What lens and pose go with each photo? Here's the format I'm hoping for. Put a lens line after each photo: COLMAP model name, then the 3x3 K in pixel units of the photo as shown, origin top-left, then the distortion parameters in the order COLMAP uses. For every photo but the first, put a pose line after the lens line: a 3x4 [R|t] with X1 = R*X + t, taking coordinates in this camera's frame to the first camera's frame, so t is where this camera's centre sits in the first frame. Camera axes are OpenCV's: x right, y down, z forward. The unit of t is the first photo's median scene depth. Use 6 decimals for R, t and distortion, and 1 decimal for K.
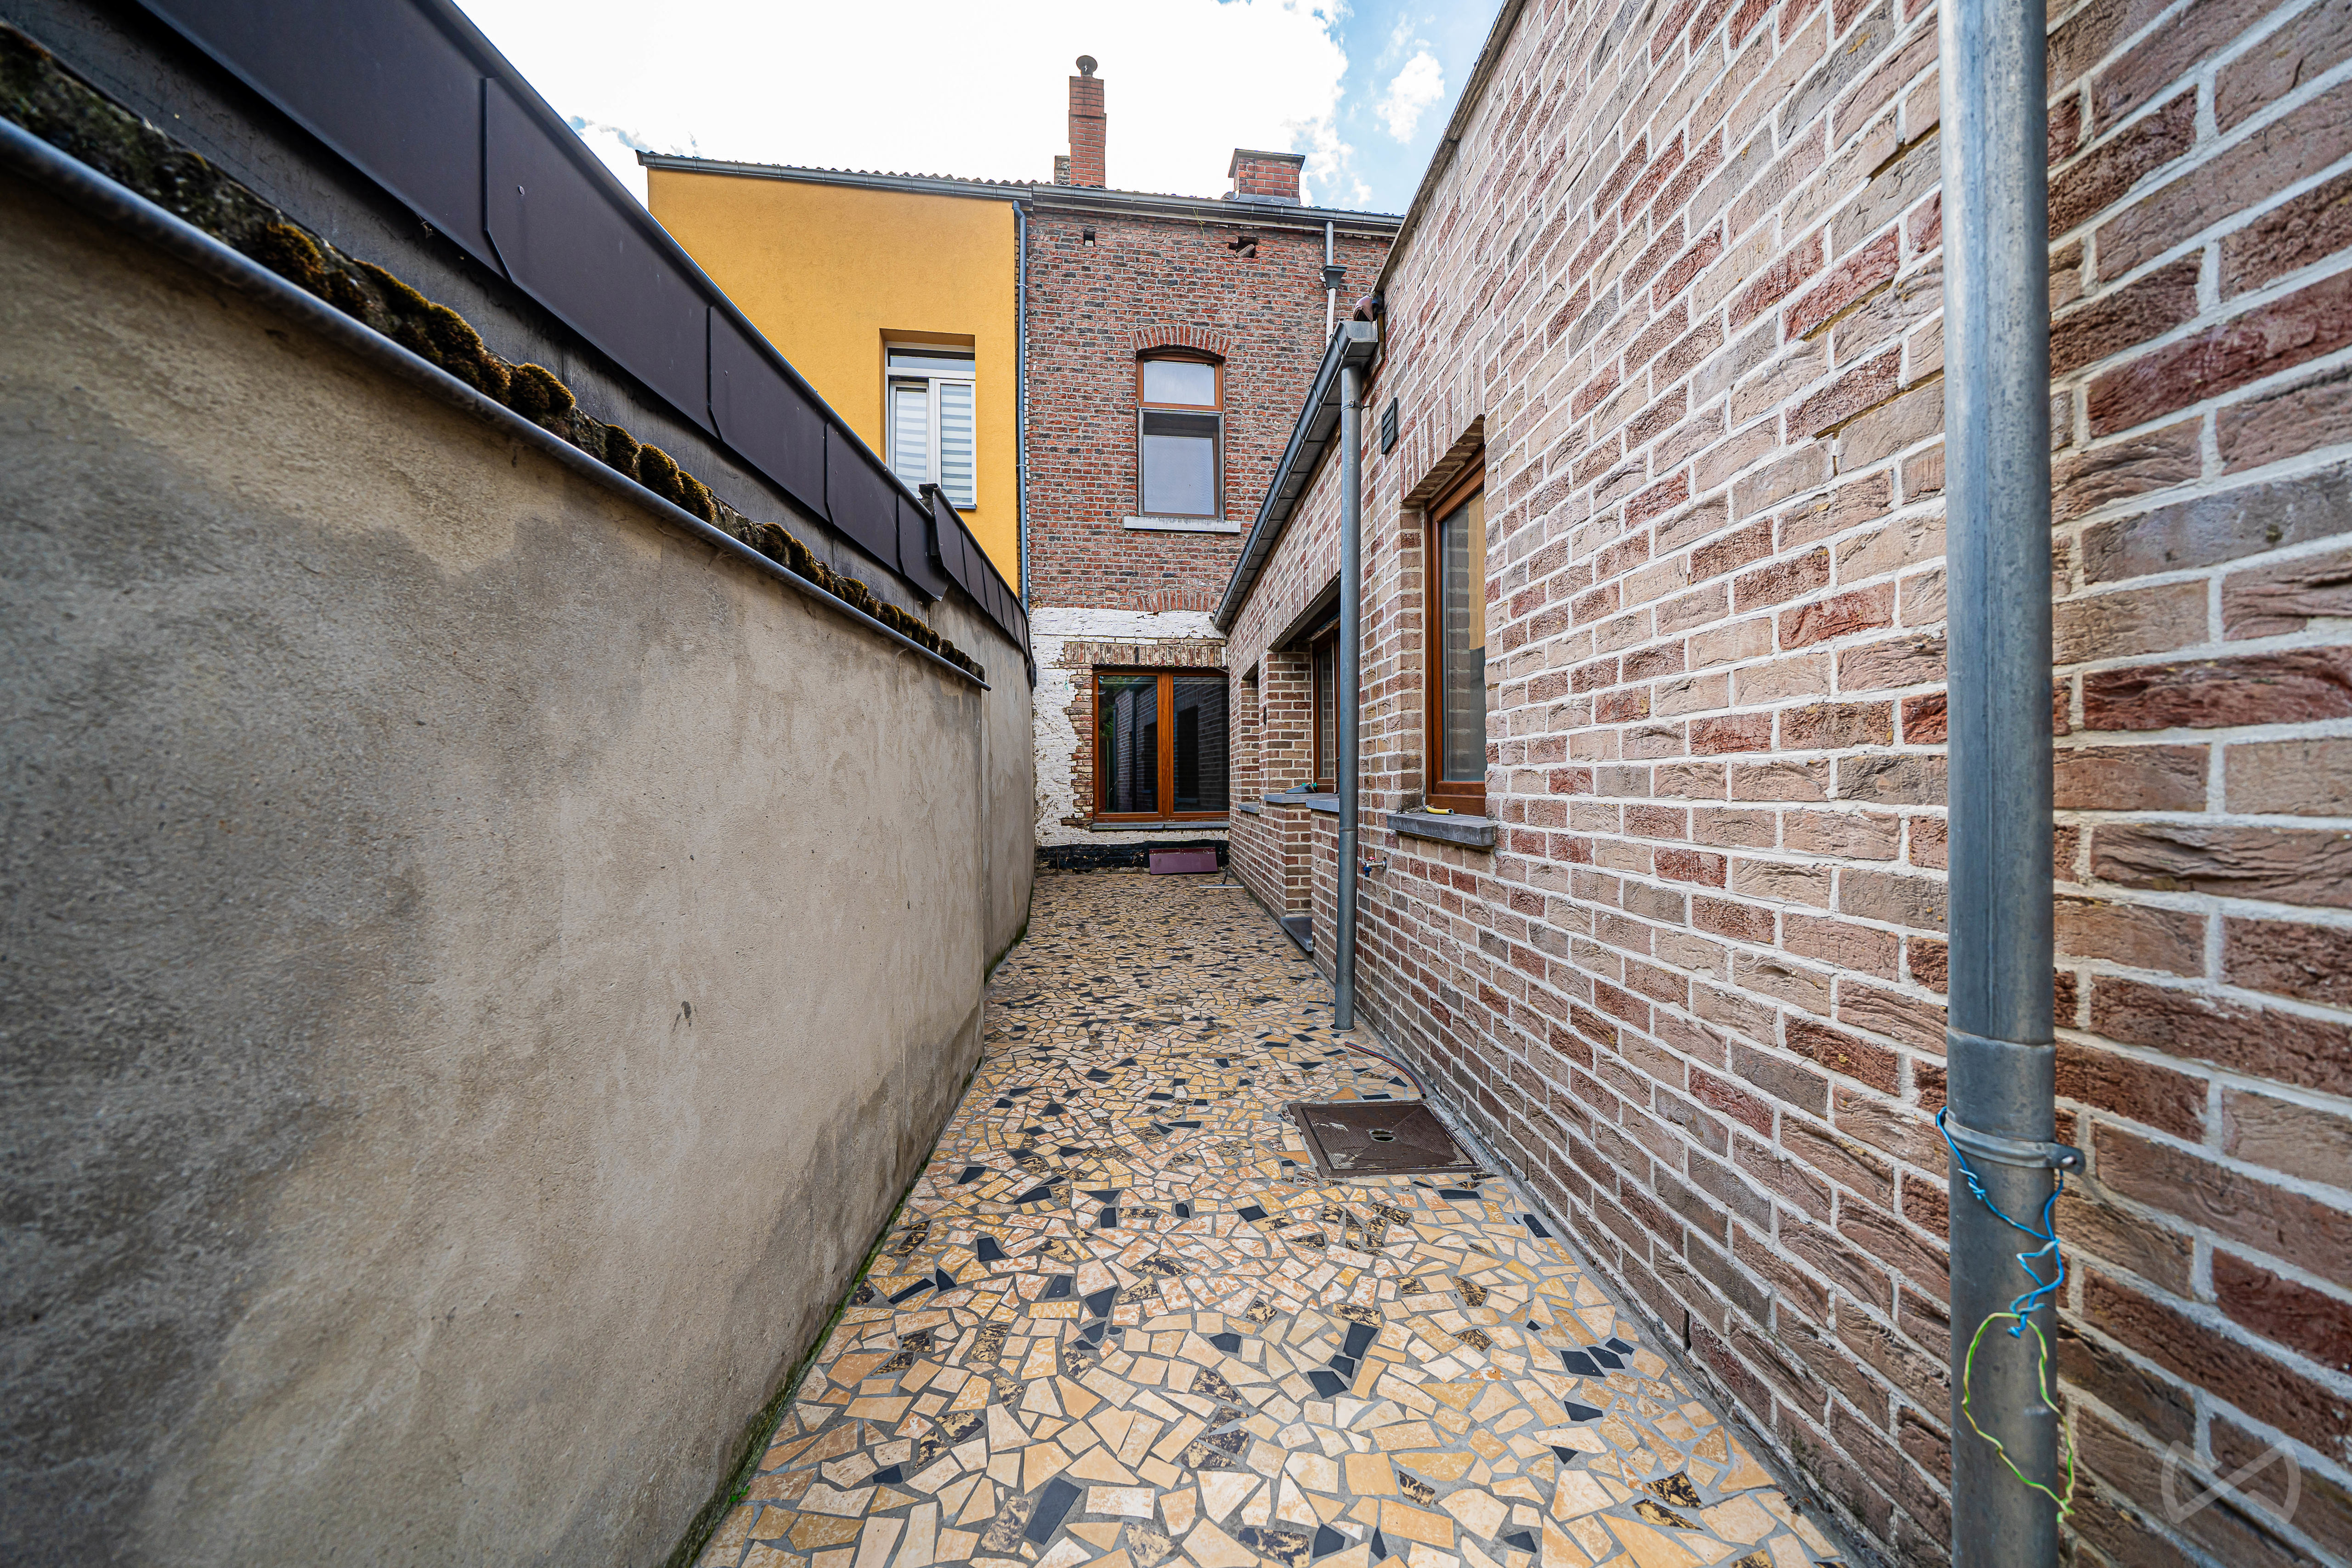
lens RADIAL K [[792.8, 0, 1176.5], [0, 792.8, 794.3], [0, 0, 1]] dist [-0.006506, 0.000108]
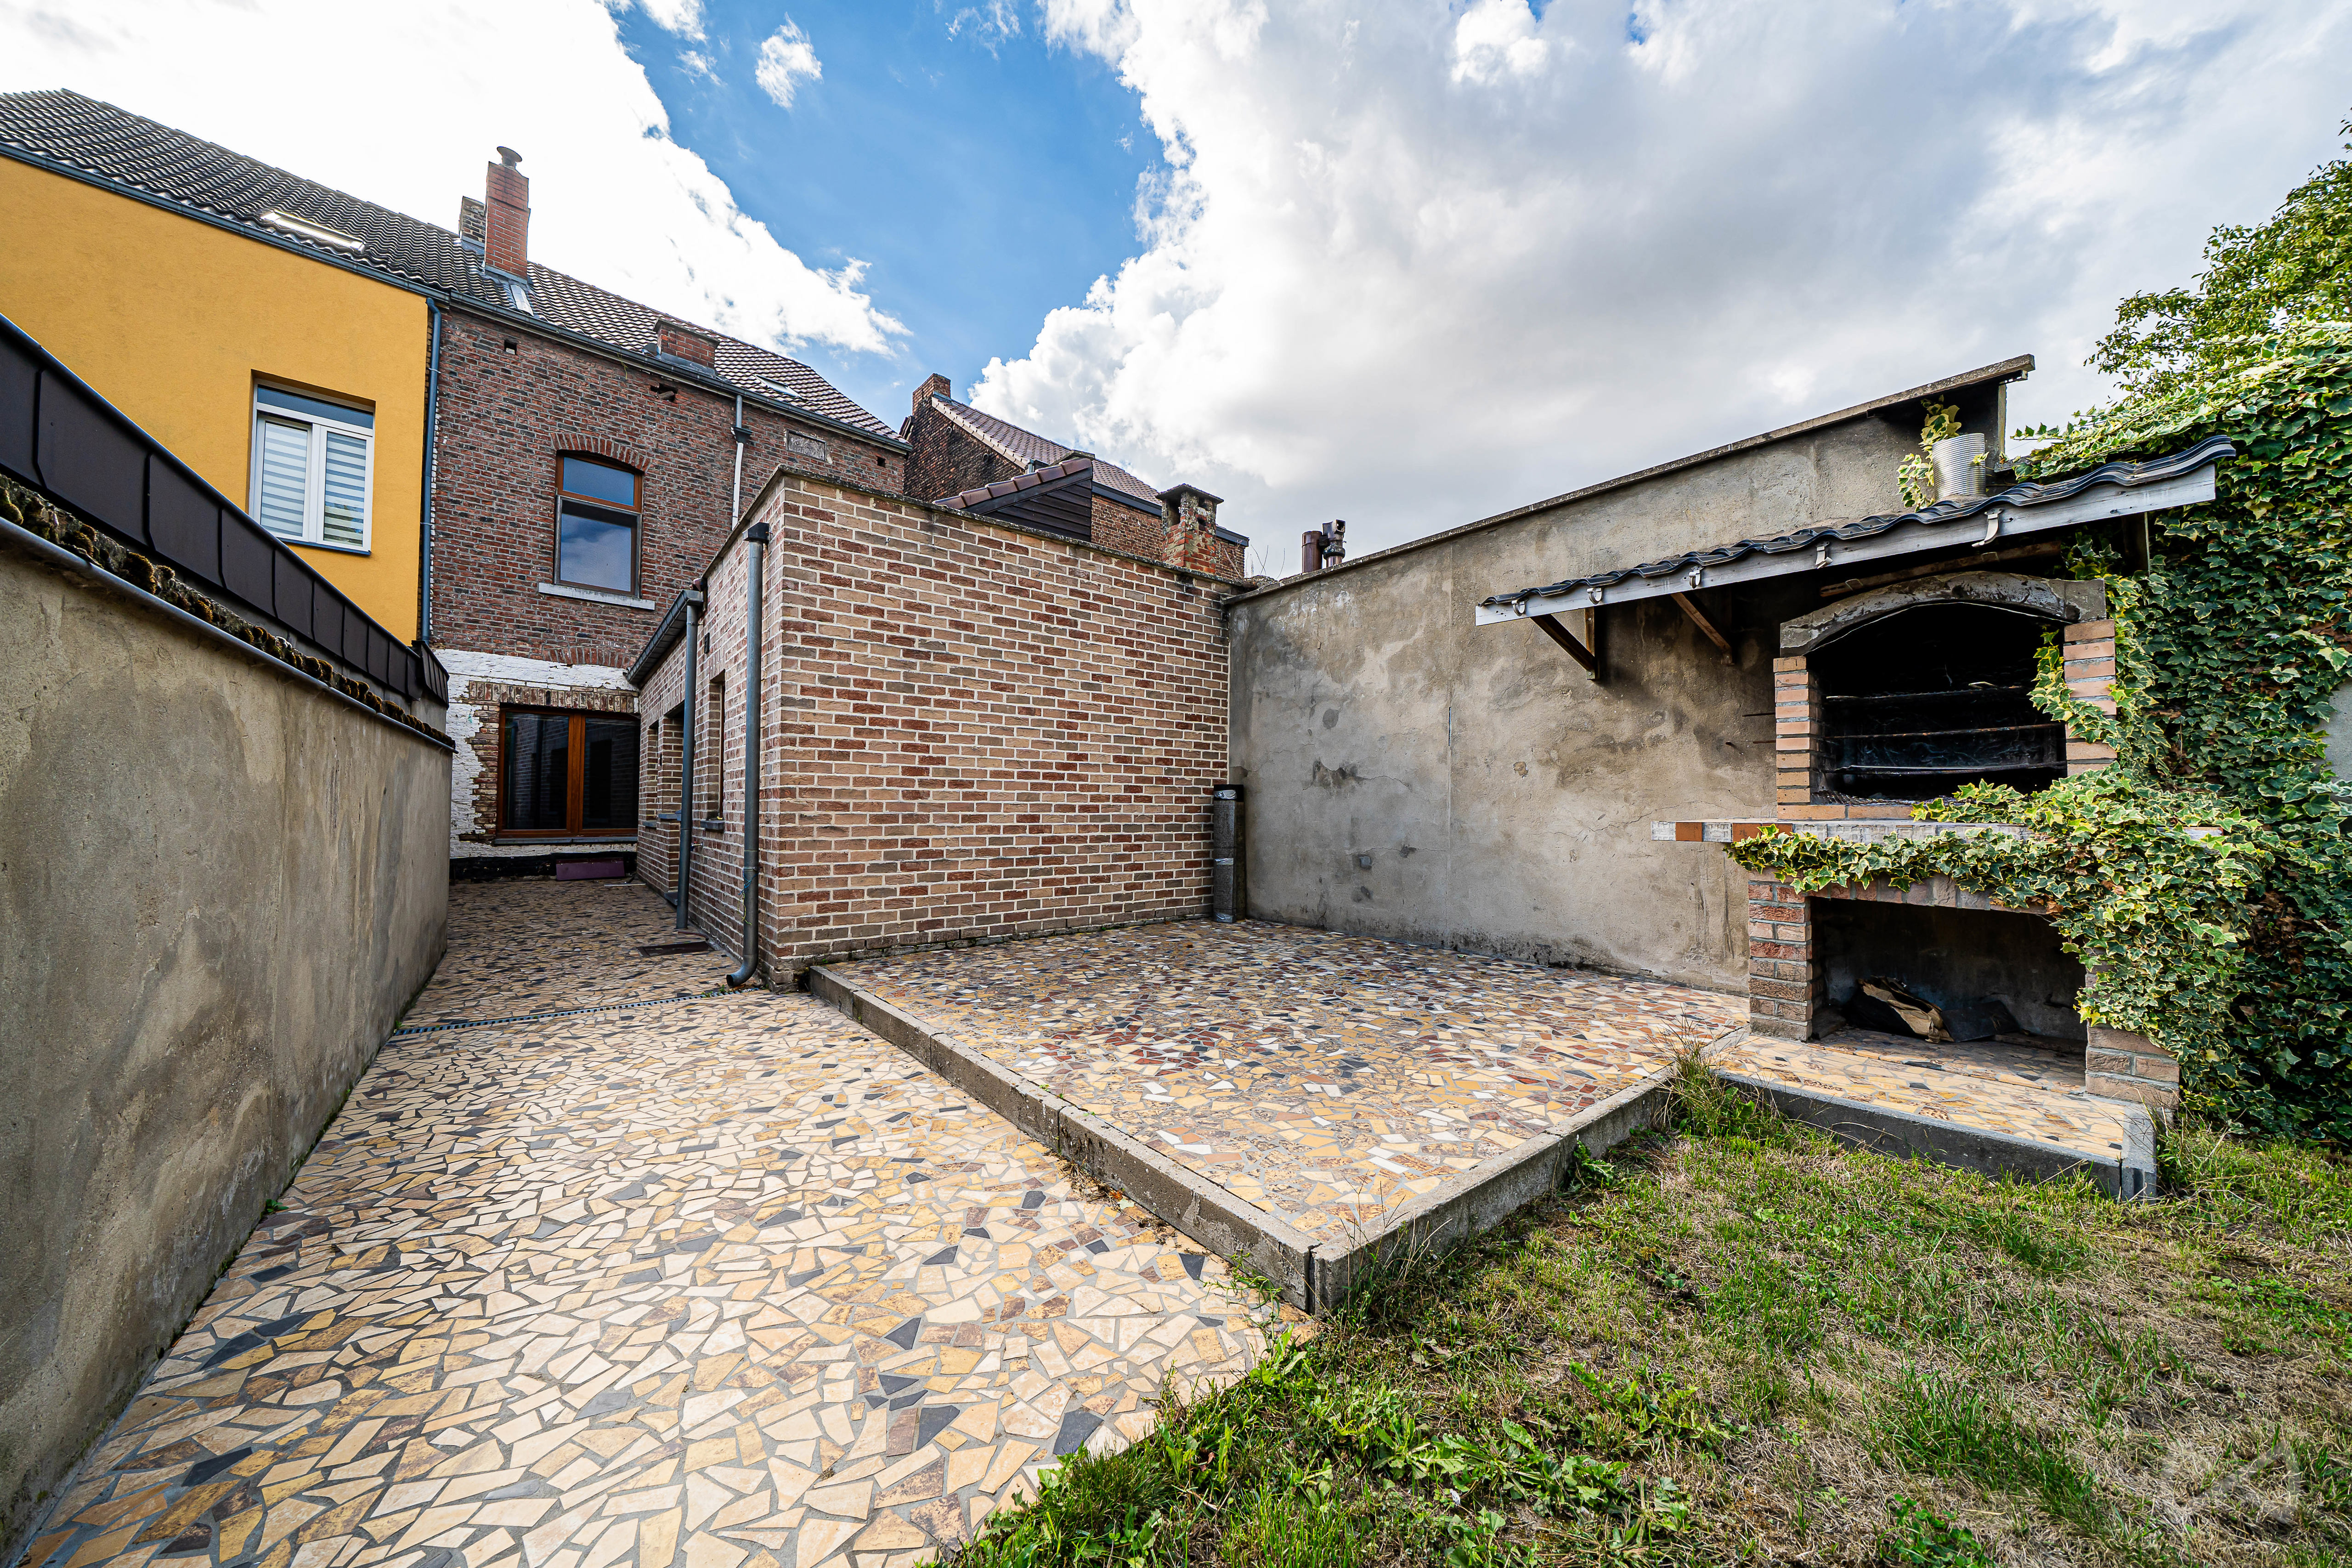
lens RADIAL K [[792.8, 0, 1176.5], [0, 792.8, 794.3], [0, 0, 1]] dist [-0.006506, 0.000108]
pose [[0.804449, 0.024871, 0.593500, 0.009294], [-0.004660, 0.999357, -0.035562, 0.008392], [-0.594003, 0.025842, 0.804048, -0.528621]]
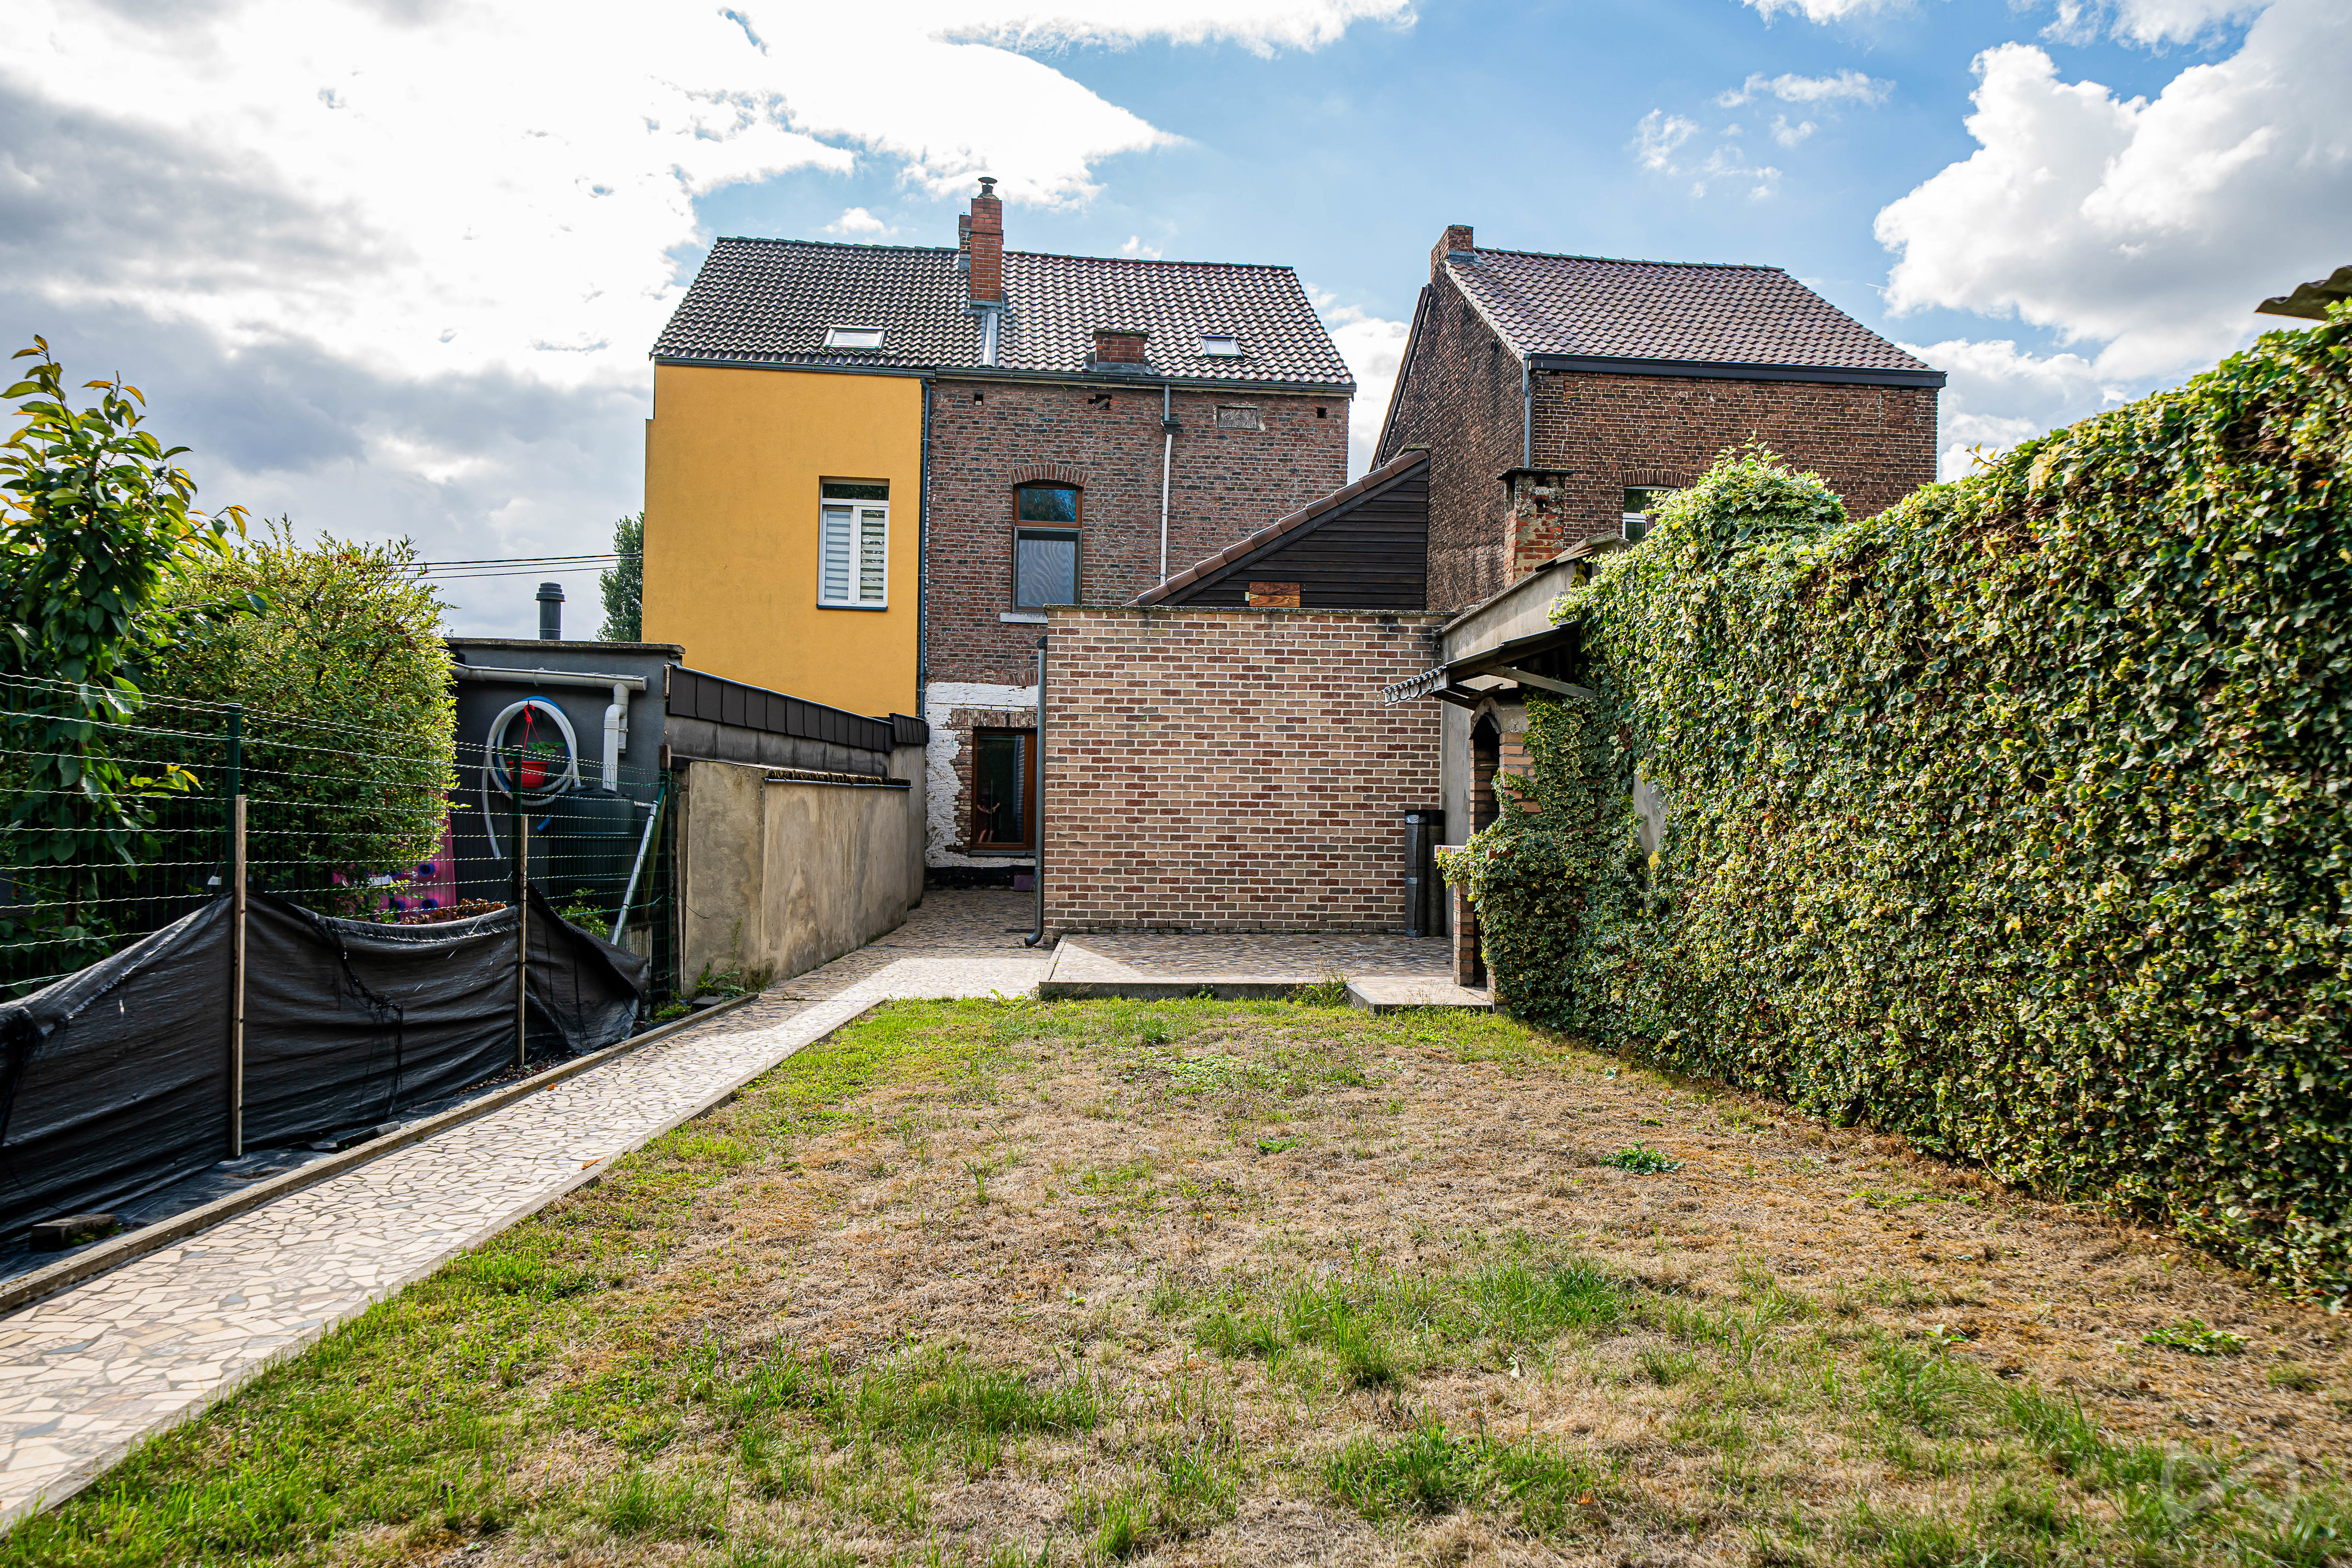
lens RADIAL K [[1610.5, 0, 1176.0], [0, 1610.5, 784.0], [0, 0, 1]] dist [0.002118, 0.000539]
pose [[0.999555, 0.021085, -0.021084, 0.279585], [-0.021720, 0.999303, -0.030354, 0.001294], [0.020429, 0.030799, 0.999317, -1.600076]]
